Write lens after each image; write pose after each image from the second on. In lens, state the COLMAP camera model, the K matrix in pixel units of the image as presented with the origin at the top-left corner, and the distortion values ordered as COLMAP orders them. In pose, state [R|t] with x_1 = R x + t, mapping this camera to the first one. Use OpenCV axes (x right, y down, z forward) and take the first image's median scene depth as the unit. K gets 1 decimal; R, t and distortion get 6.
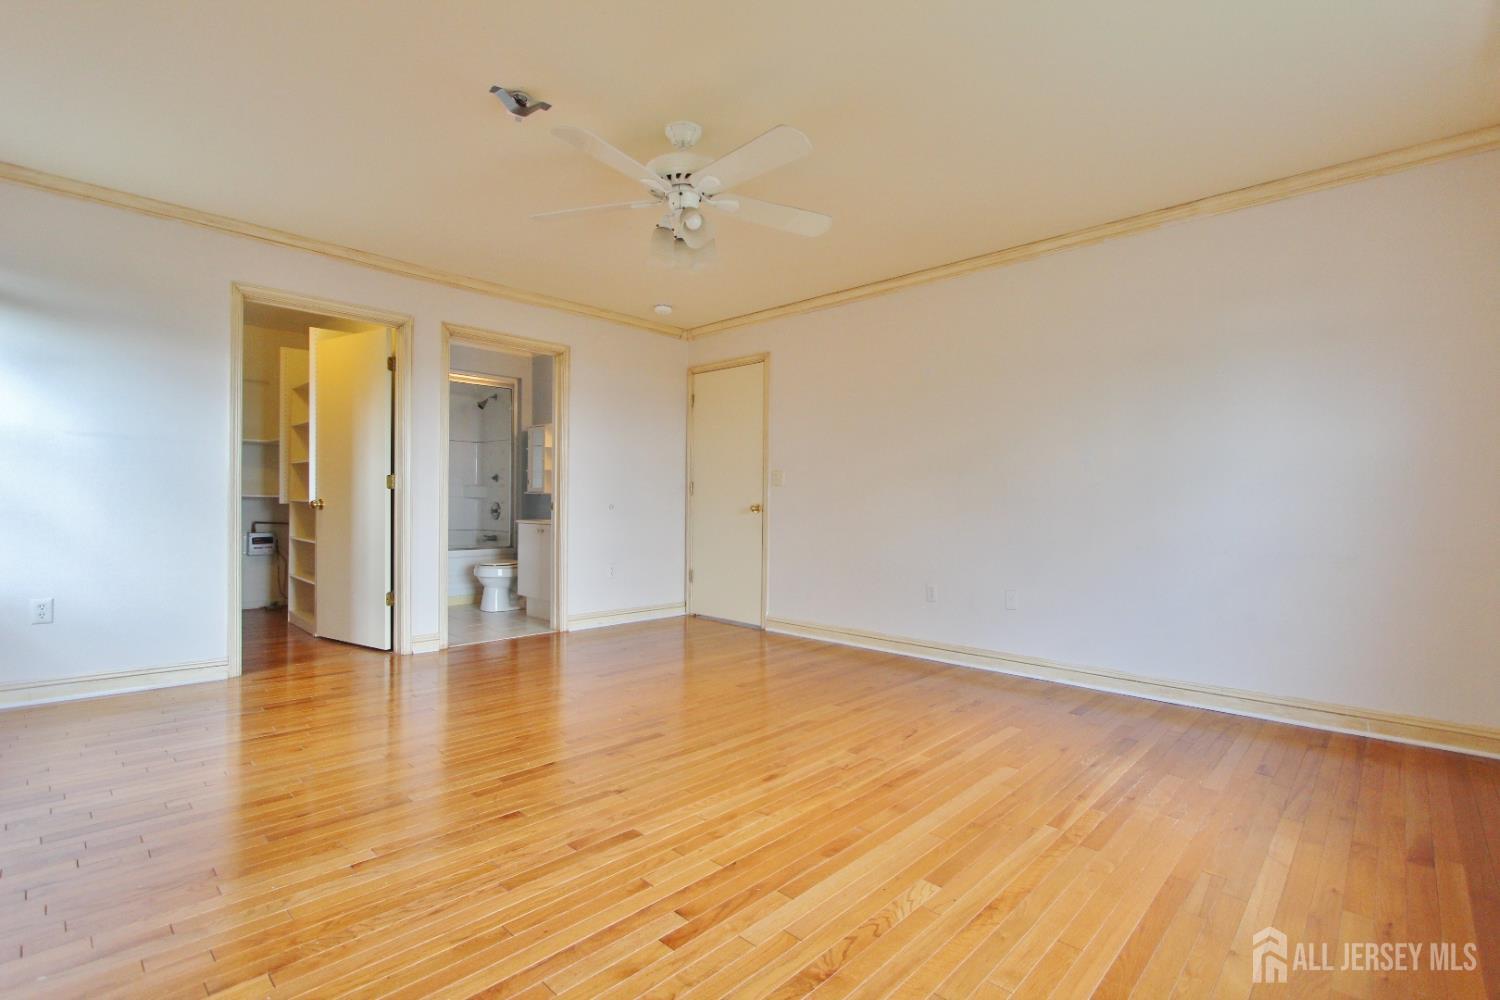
lens RADIAL K [[689.6, 0, 744.5], [0, 689.6, 505.9], [0, 0, 1]] dist [-0.017272, 0.000775]
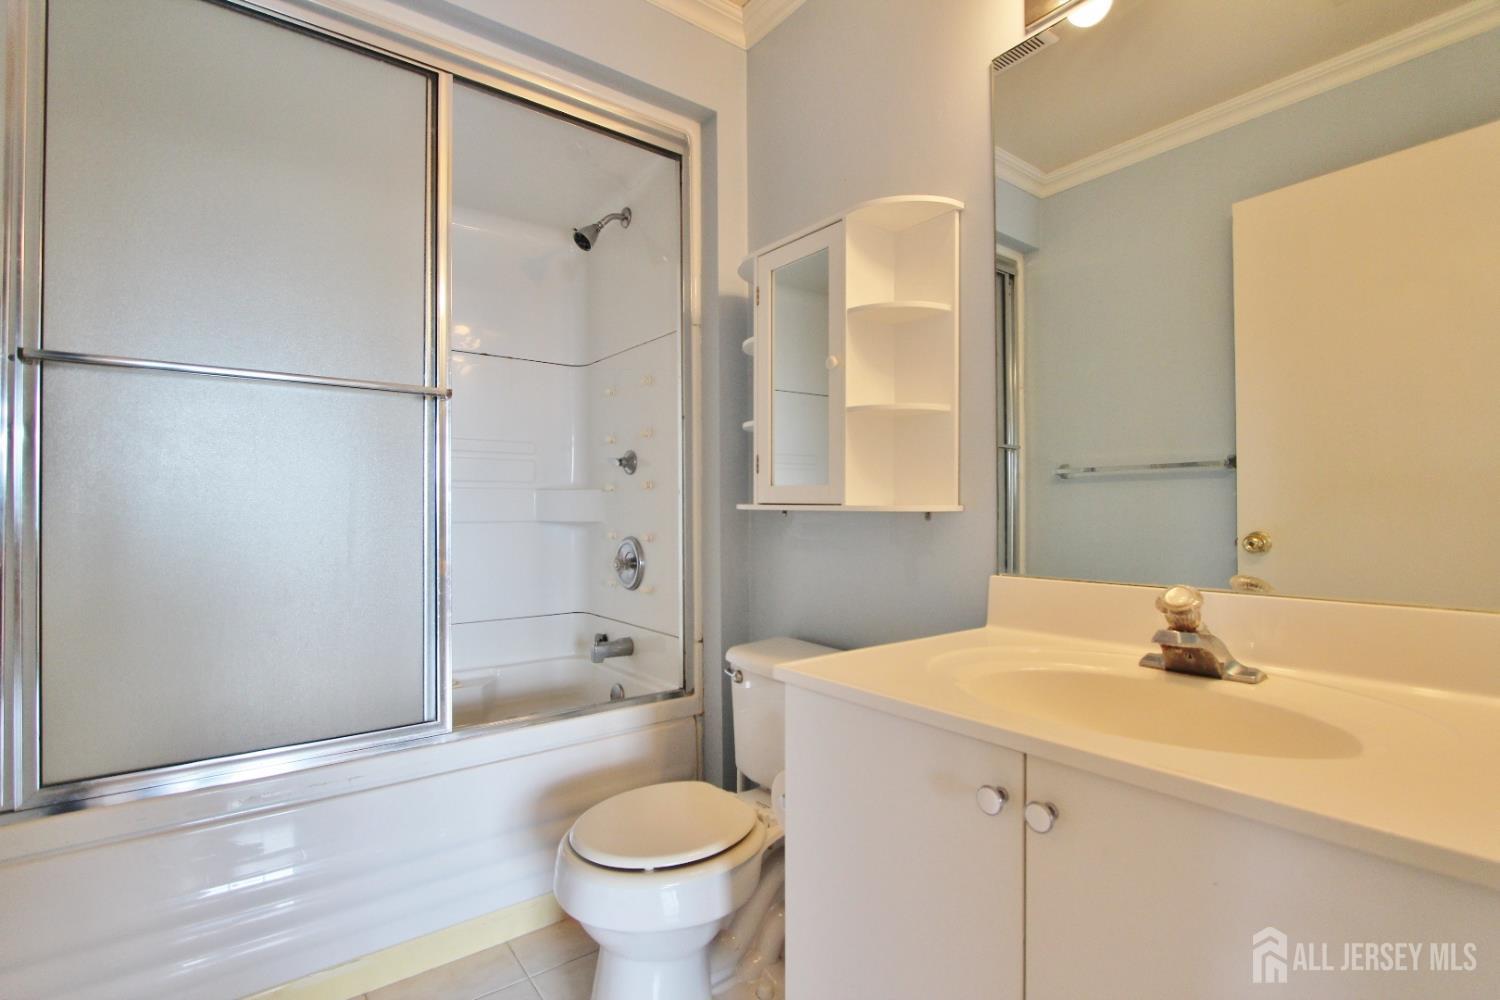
lens RADIAL K [[689.6, 0, 744.5], [0, 689.6, 505.9], [0, 0, 1]] dist [-0.017272, 0.000775]
pose [[0.988453, -0.017790, -0.150477, -0.258436], [0.016687, 0.999824, -0.008592, -0.016300], [0.150603, 0.005982, 0.988576, 0.684516]]
